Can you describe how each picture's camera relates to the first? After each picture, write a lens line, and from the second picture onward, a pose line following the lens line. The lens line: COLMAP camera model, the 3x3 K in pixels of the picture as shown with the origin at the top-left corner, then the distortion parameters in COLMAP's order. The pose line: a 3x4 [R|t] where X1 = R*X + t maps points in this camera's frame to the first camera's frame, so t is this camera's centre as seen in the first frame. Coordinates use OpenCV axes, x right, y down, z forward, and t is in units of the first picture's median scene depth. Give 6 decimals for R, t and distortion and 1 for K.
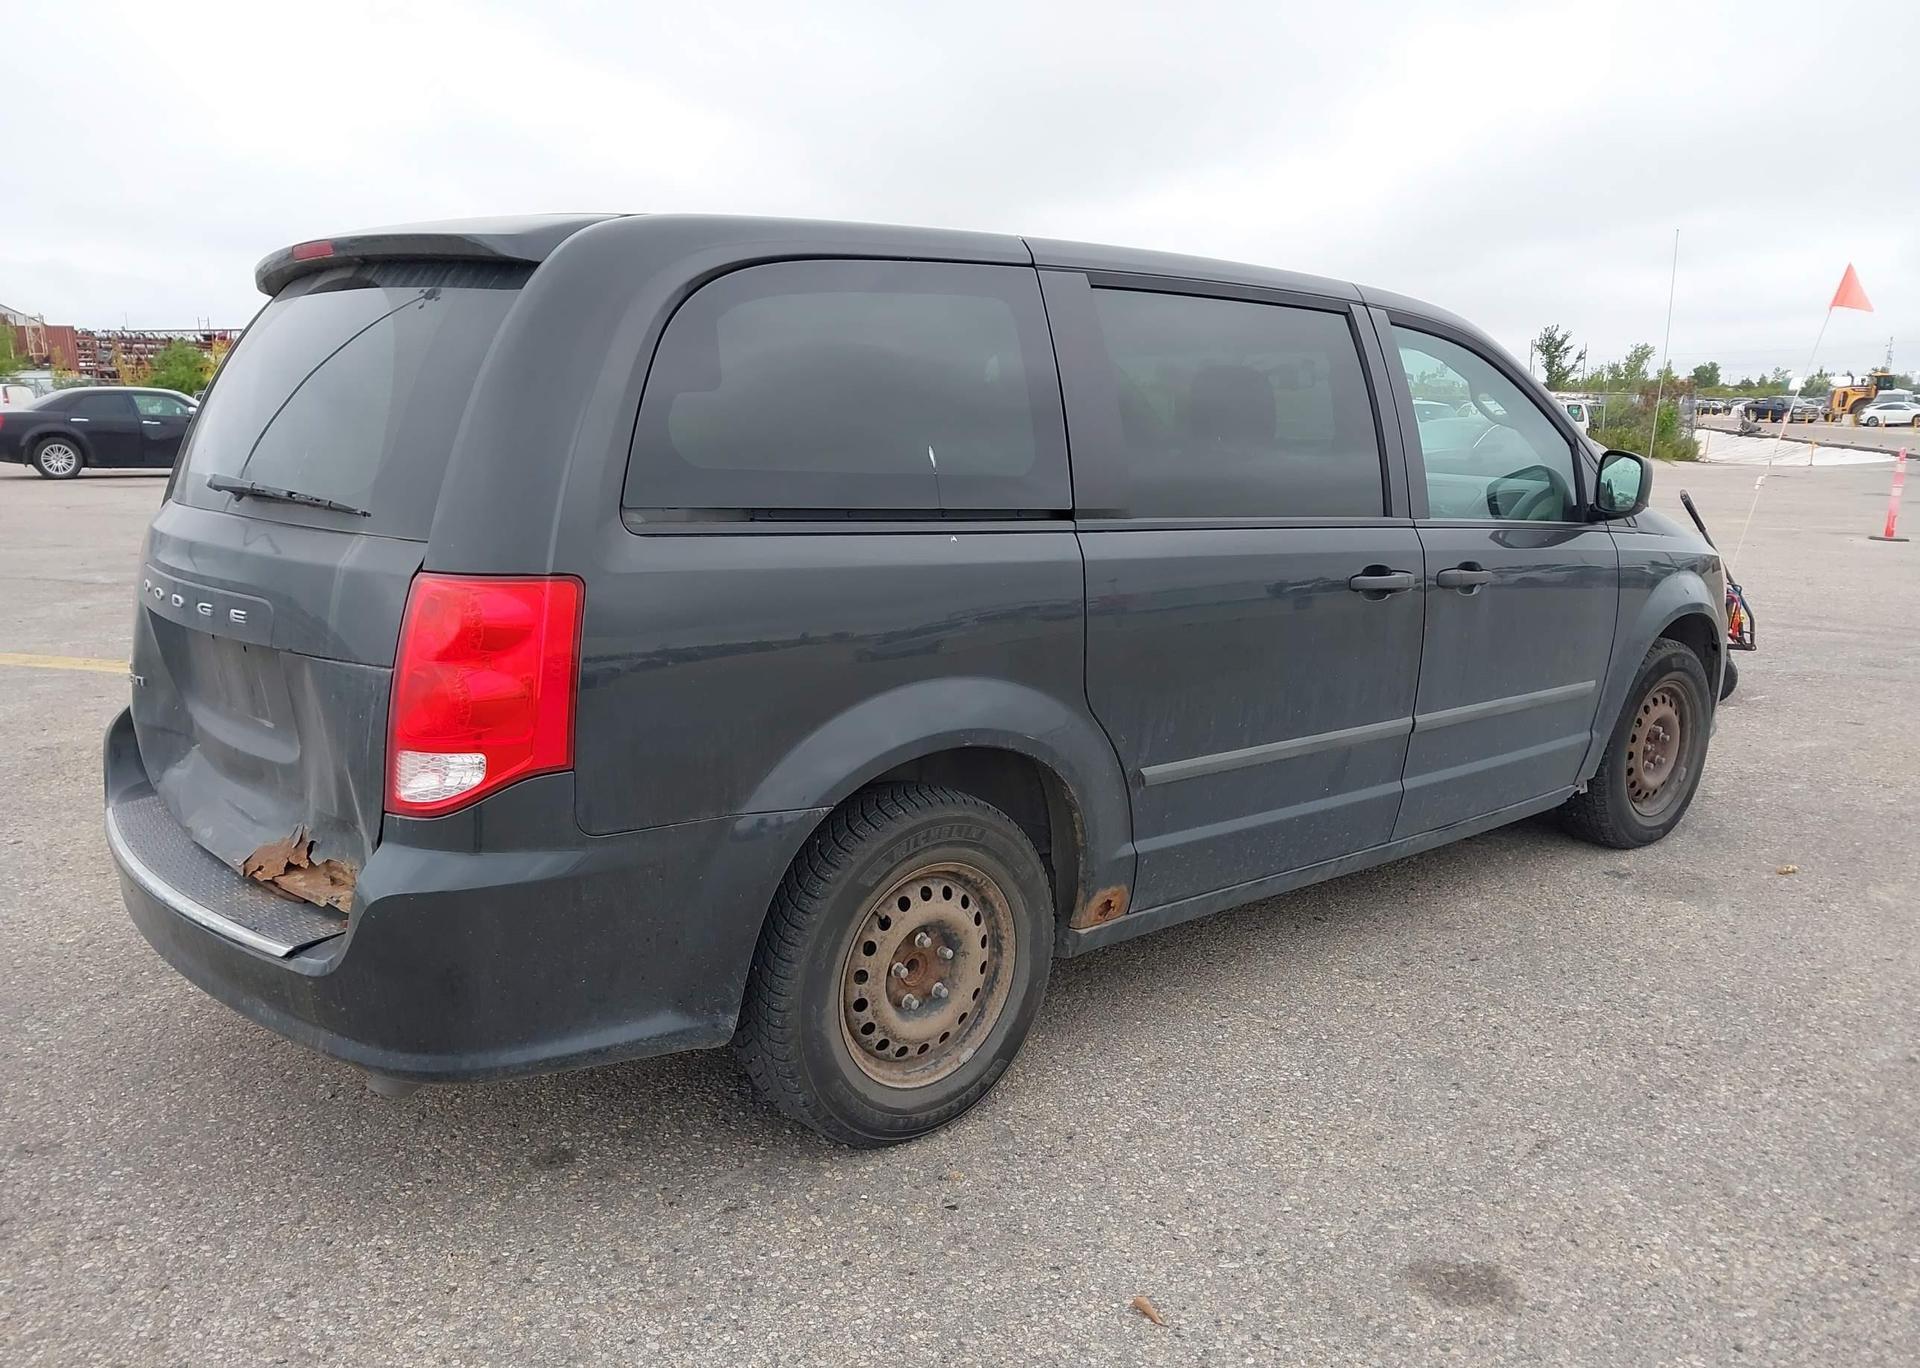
lens RADIAL K [[1546.9, 0, 972.5], [0, 1546.9, 687.1], [0, 0, 1]] dist [0.031972, -0.041202]
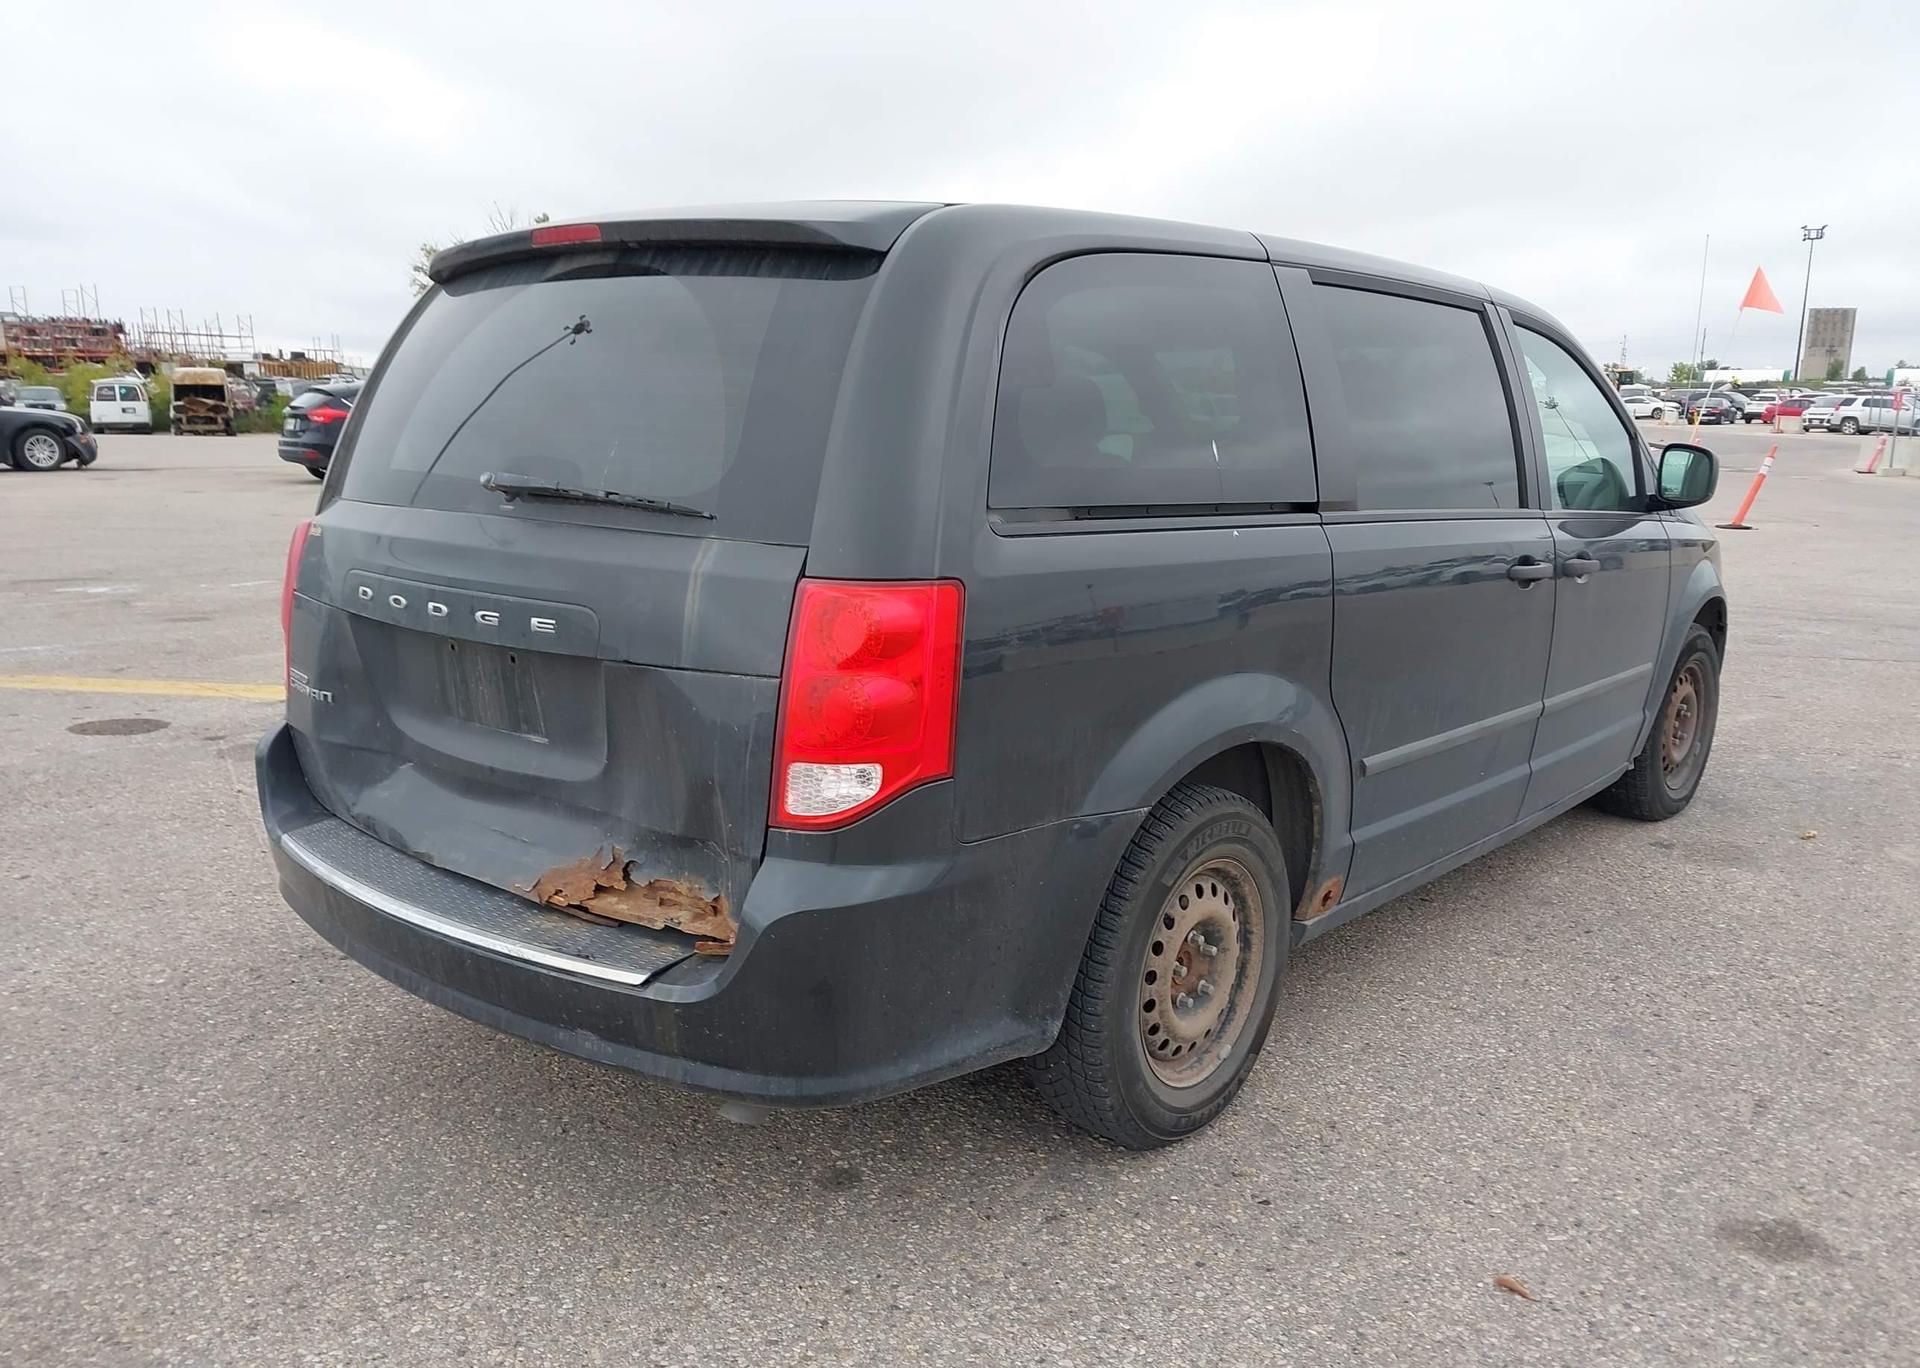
lens RADIAL K [[1546.9, 0, 977.8], [0, 1546.9, 690.7], [0, 0, 1]] dist [0.031972, -0.041202]
pose [[0.989728, -0.023879, 0.140957, -0.316179], [0.022833, 0.999698, 0.009035, -0.007825], [-0.141130, -0.005724, 0.989974, 0.033169]]
